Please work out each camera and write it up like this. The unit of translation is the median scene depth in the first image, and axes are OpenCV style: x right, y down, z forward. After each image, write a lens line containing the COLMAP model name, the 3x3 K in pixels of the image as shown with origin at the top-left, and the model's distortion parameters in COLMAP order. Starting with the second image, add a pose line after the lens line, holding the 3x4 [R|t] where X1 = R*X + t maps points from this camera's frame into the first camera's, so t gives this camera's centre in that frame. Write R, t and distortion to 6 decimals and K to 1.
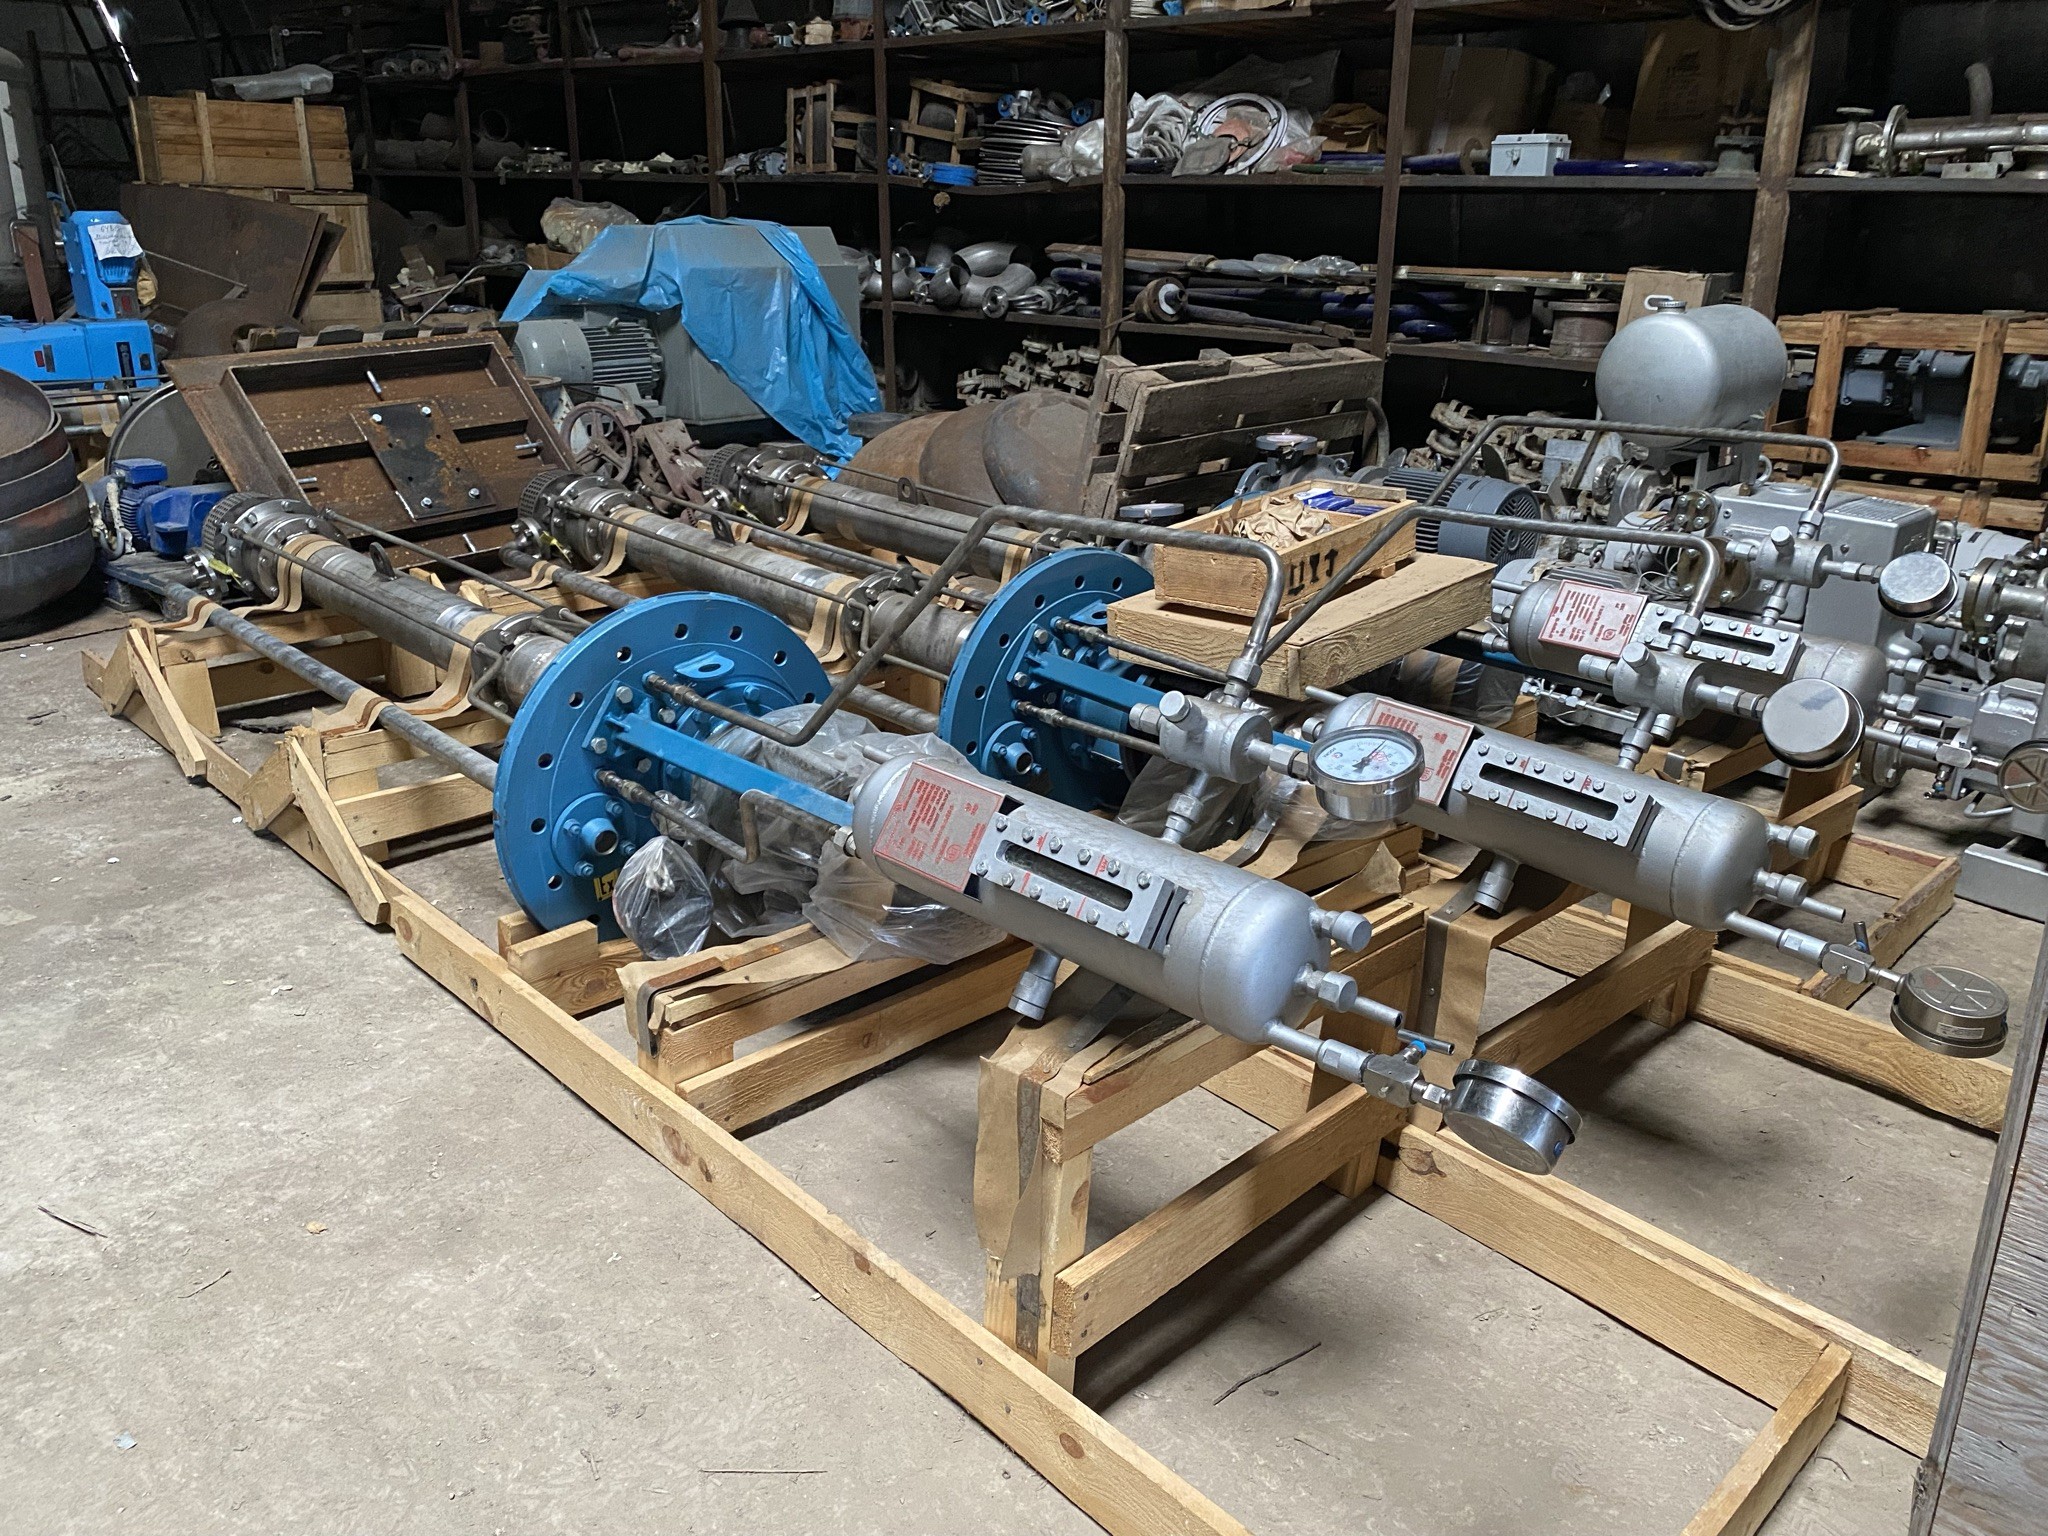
lens RADIAL K [[1579.5, 0, 1011.1], [0, 1579.5, 753.8], [0, 0, 1]] dist [0.023958, -0.028373]
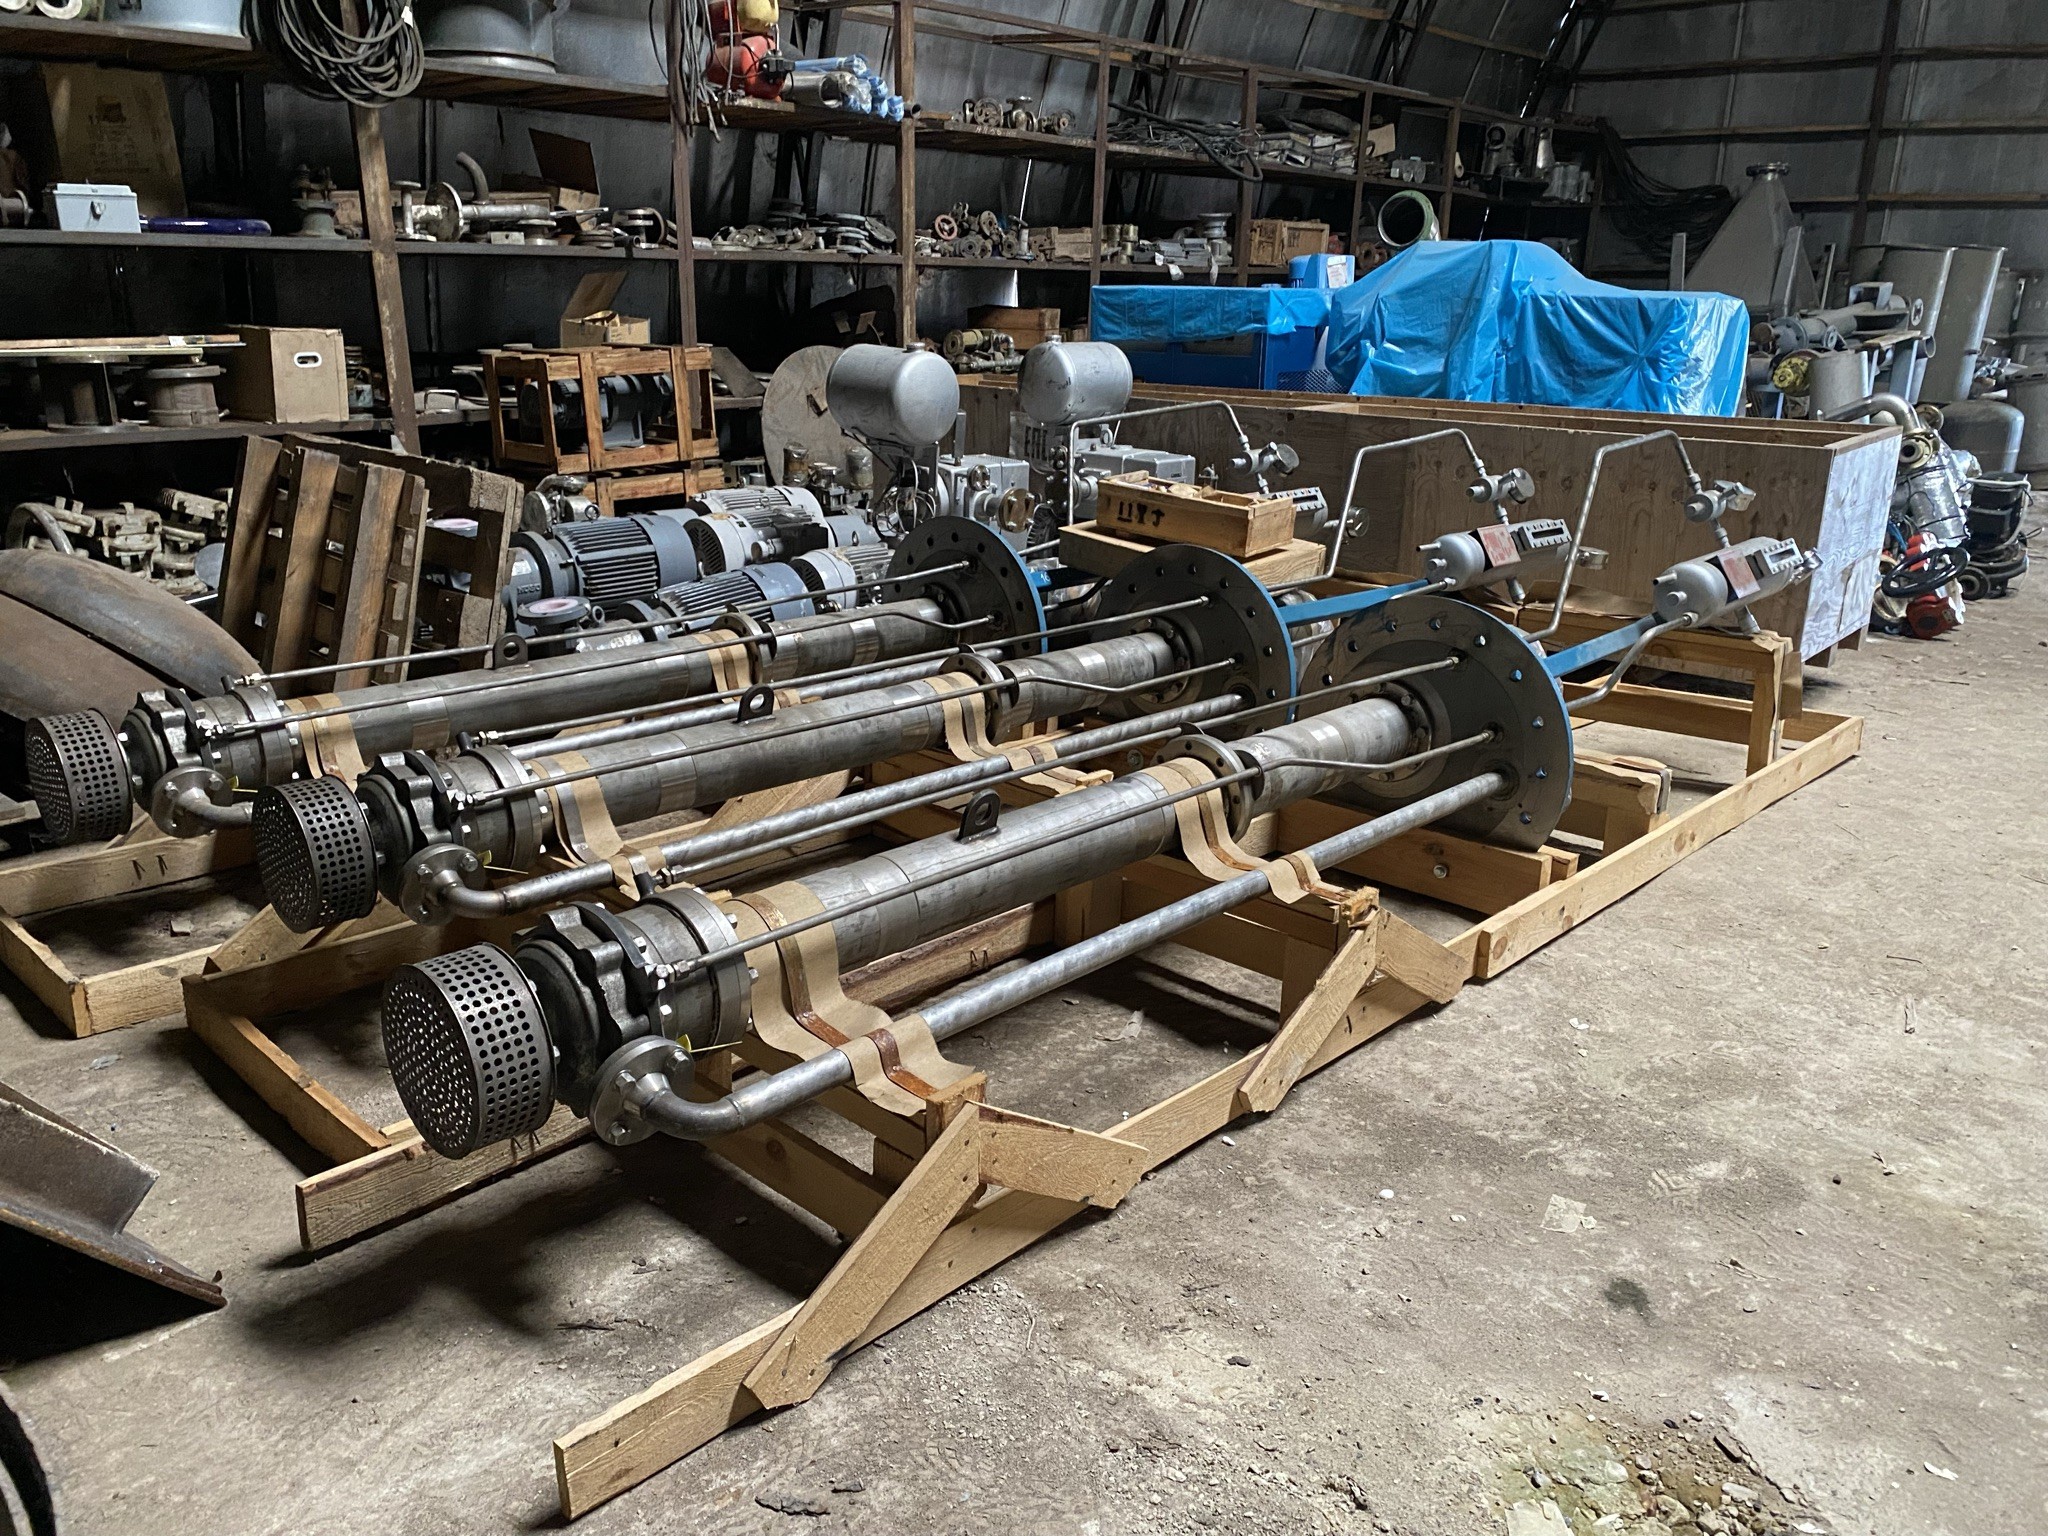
lens RADIAL K [[1579.5, 0, 1022.6], [0, 1579.5, 778.2], [0, 0, 1]] dist [0.023958, -0.028373]
pose [[-0.057839, -0.323094, 0.944598, -0.539601], [0.314931, 0.891964, 0.324375, -0.183533], [-0.947350, 0.316245, 0.050162, 0.475573]]
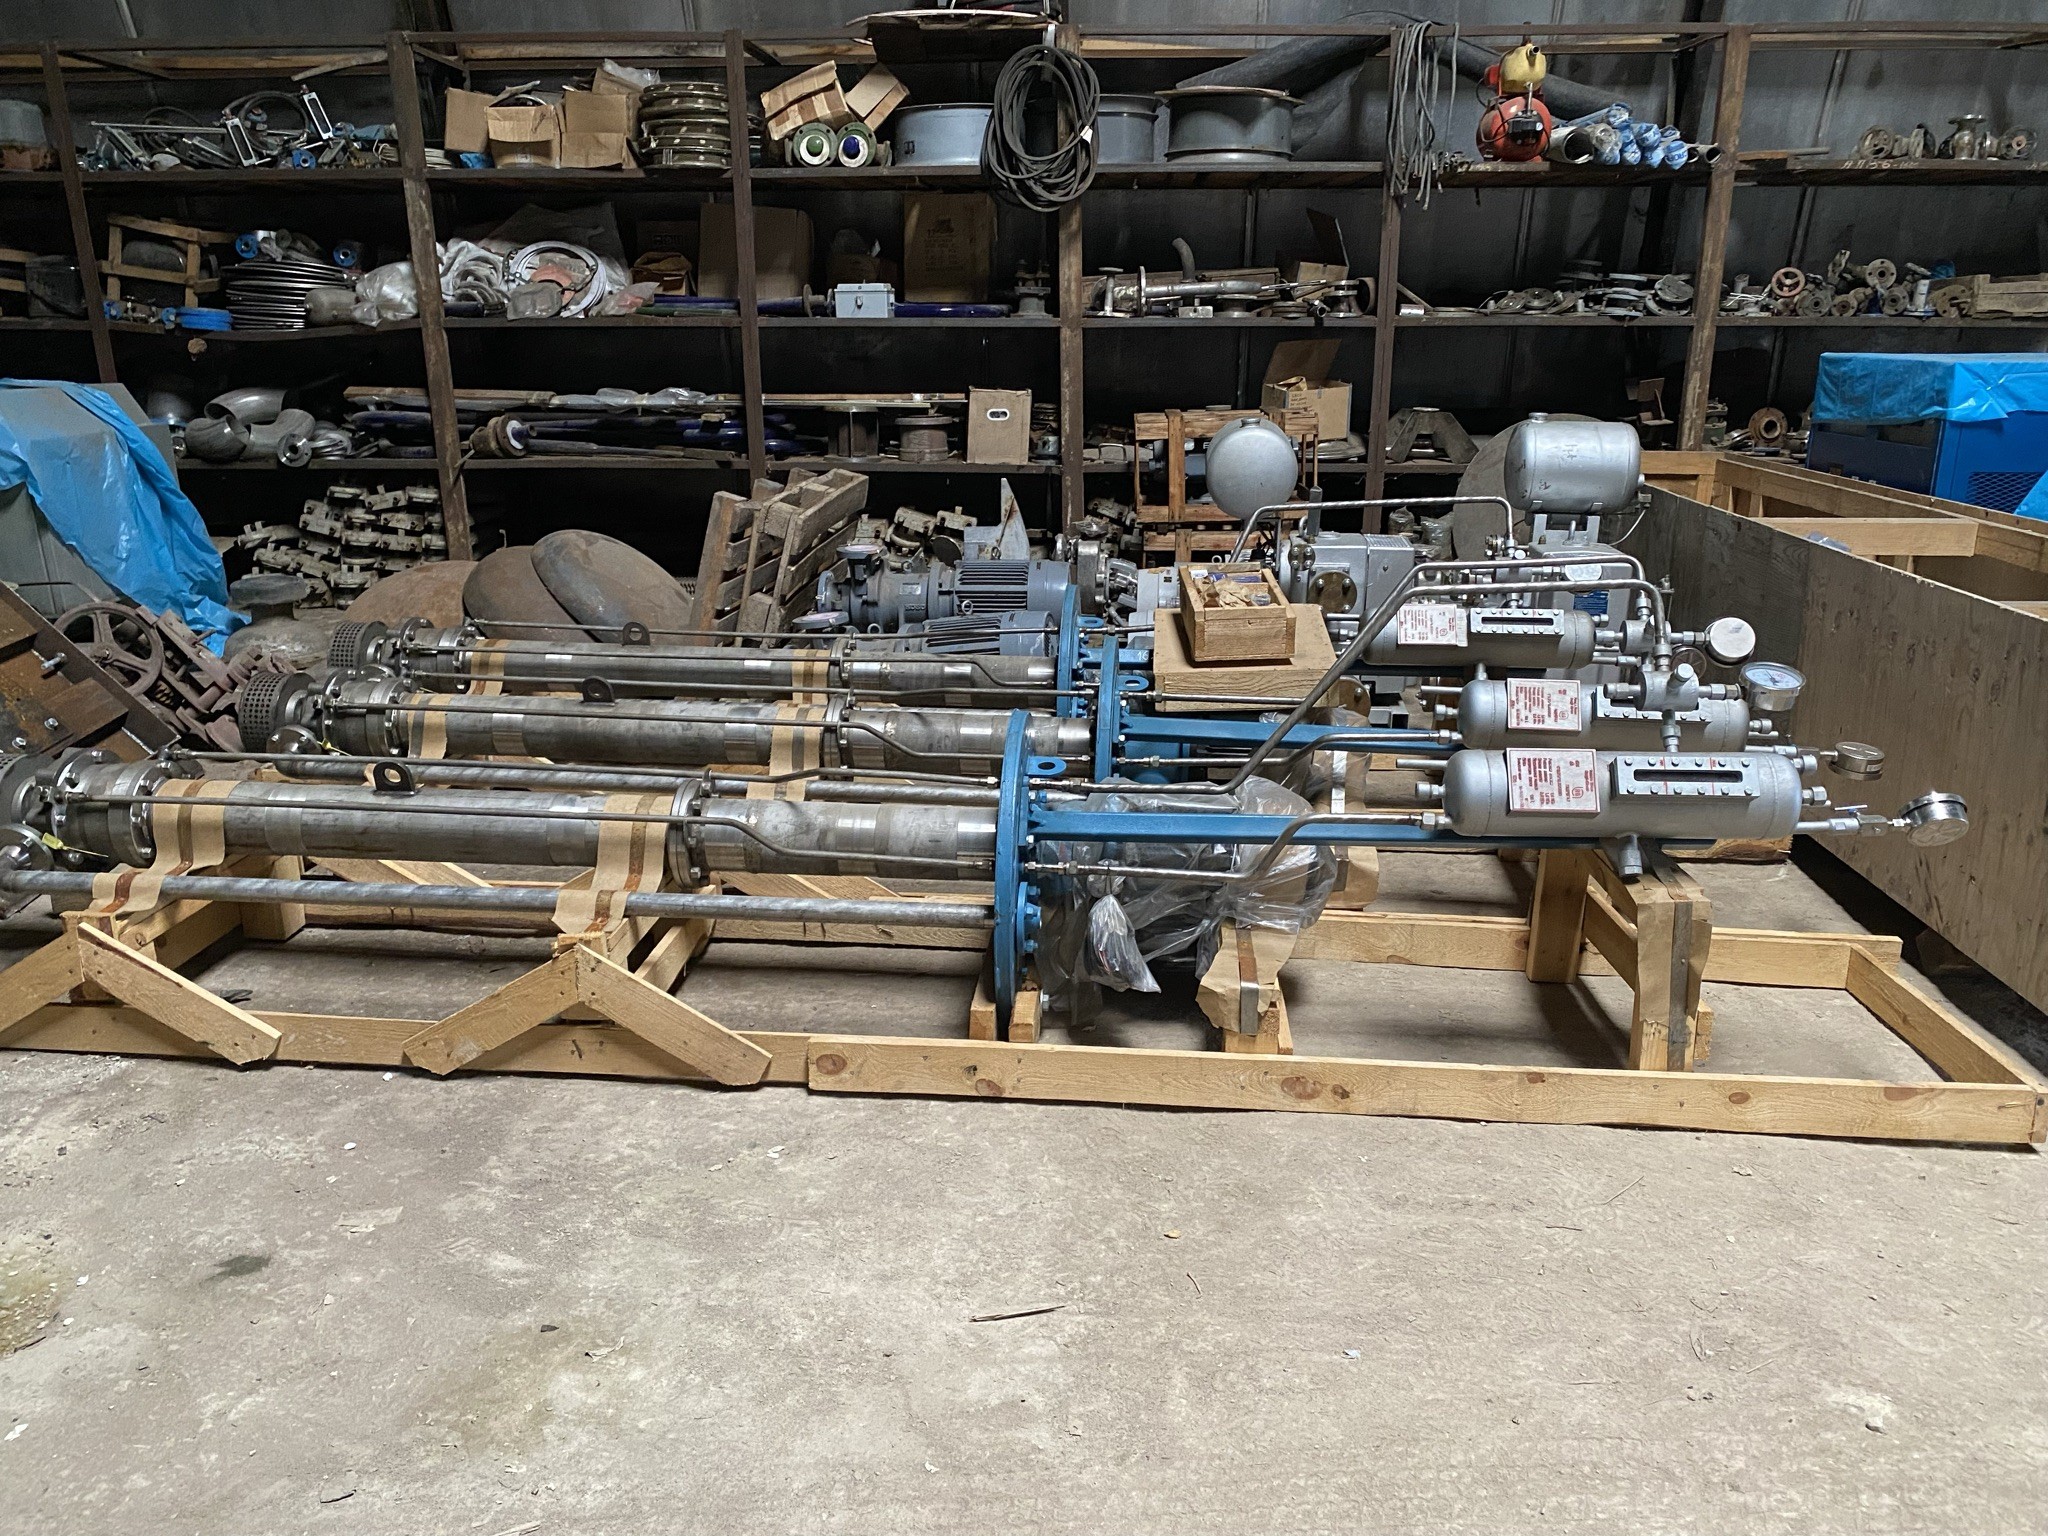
lens RADIAL K [[1579.5, 0, 1012.6], [0, 1579.5, 779.3], [0, 0, 1]] dist [0.023958, -0.028373]
pose [[0.751546, -0.208289, 0.625934, -0.359059], [0.233759, 0.971362, 0.042567, -0.037970], [-0.616875, 0.114327, 0.778713, 0.020116]]
